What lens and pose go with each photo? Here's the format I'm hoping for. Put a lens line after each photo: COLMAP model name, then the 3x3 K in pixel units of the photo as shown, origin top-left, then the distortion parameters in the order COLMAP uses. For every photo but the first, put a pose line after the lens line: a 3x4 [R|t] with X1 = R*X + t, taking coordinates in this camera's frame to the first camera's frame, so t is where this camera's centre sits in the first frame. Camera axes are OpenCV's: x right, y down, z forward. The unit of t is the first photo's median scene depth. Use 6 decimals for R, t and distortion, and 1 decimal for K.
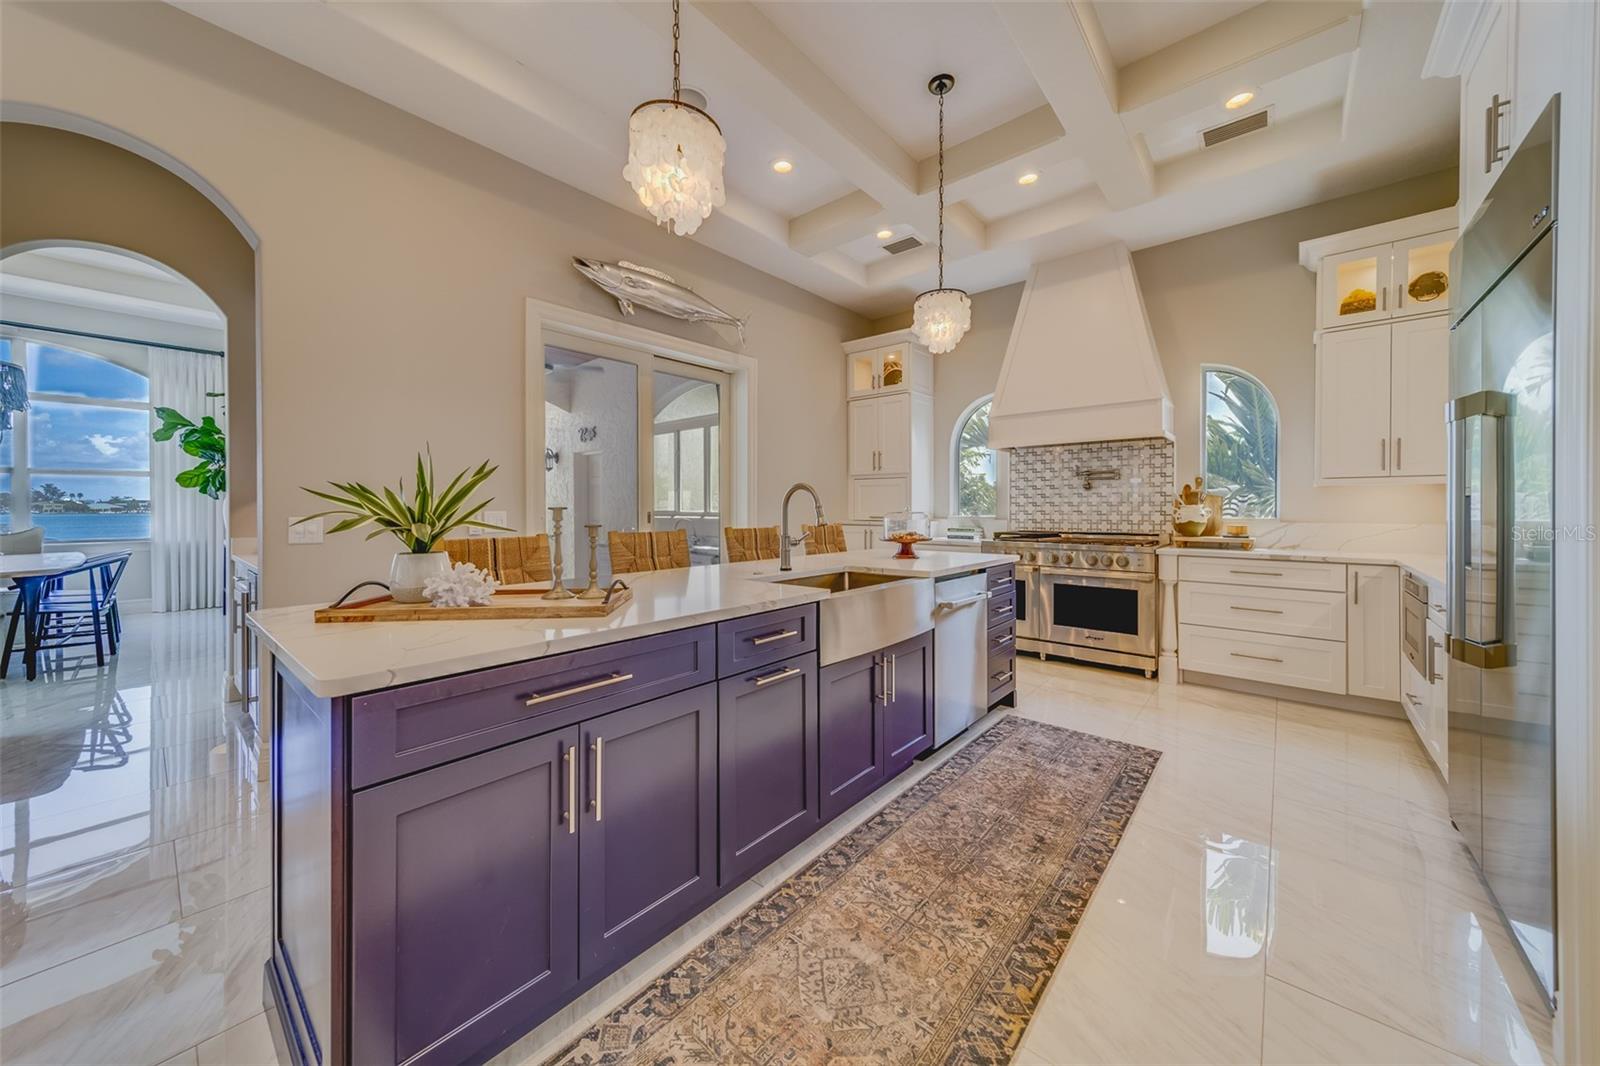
lens RADIAL K [[562.5, 0, 794.7], [0, 562.5, 509.6], [0, 0, 1]] dist [0.001084, 0.000059]
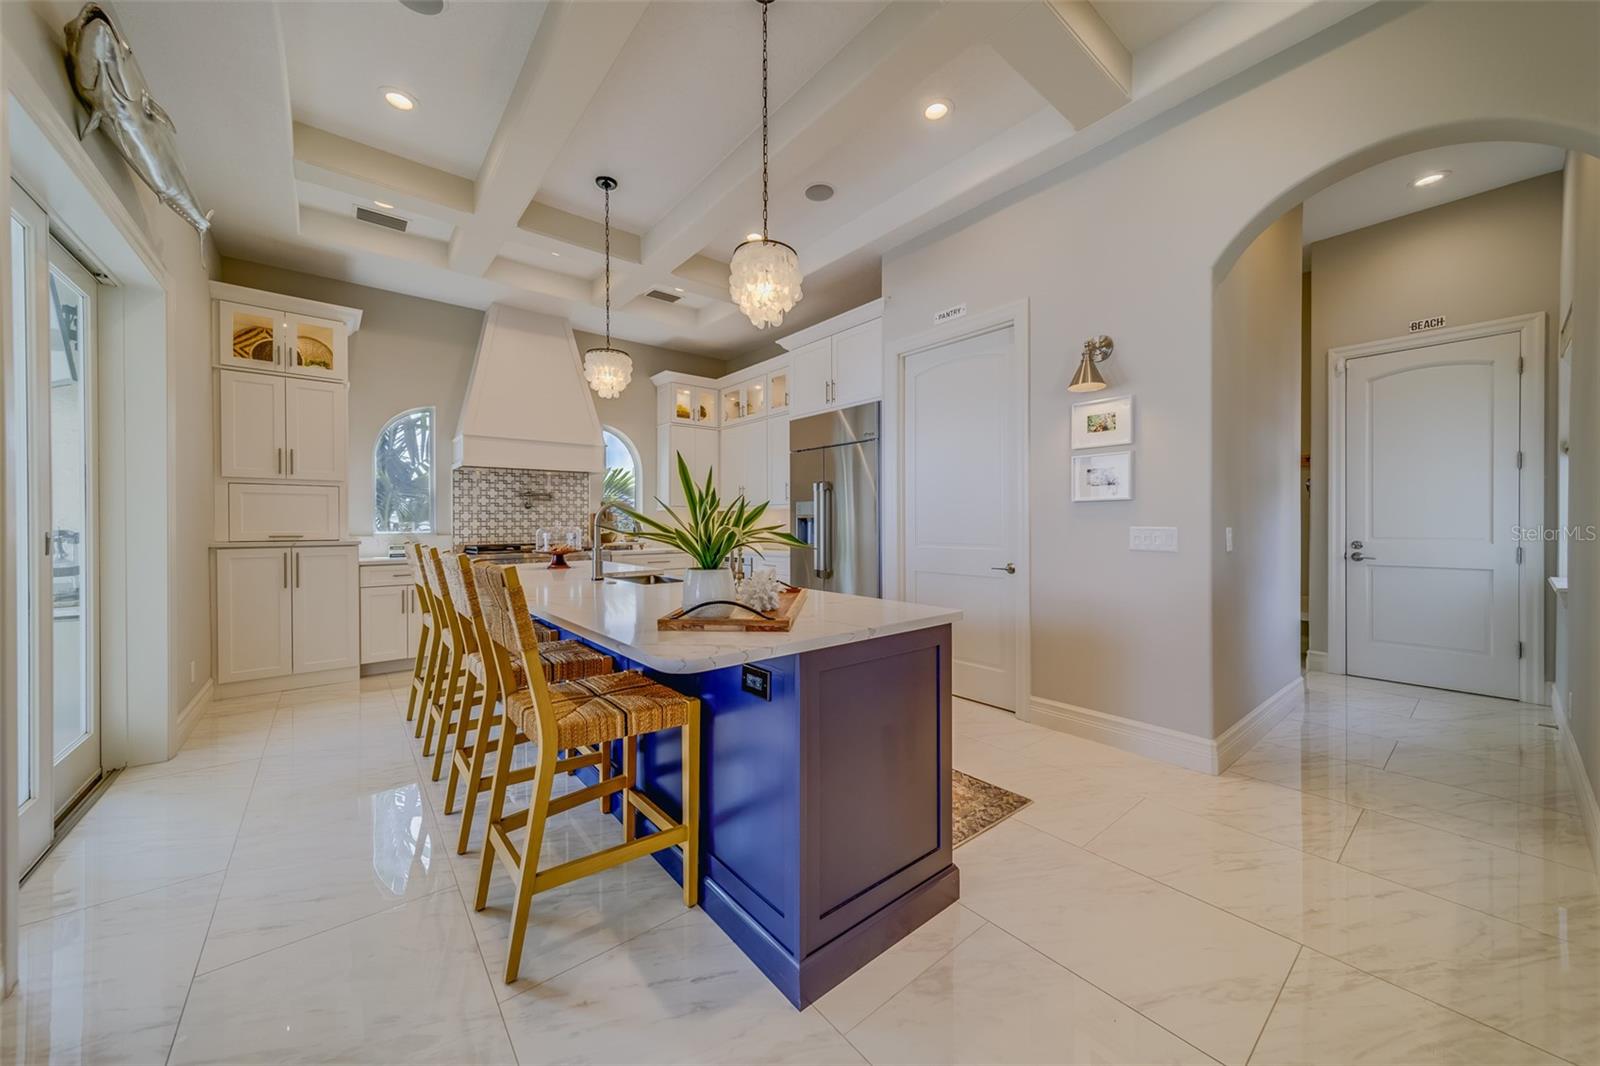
lens RADIAL K [[562.6, 0, 795.7], [0, 562.6, 525.3], [0, 0, 1]] dist [0.000353, 0.000014]
pose [[0.167166, -0.004412, 0.985919, -0.570725], [0.005042, 0.999981, 0.003620, -0.000049], [-0.985916, 0.004366, 0.167185, 0.240553]]
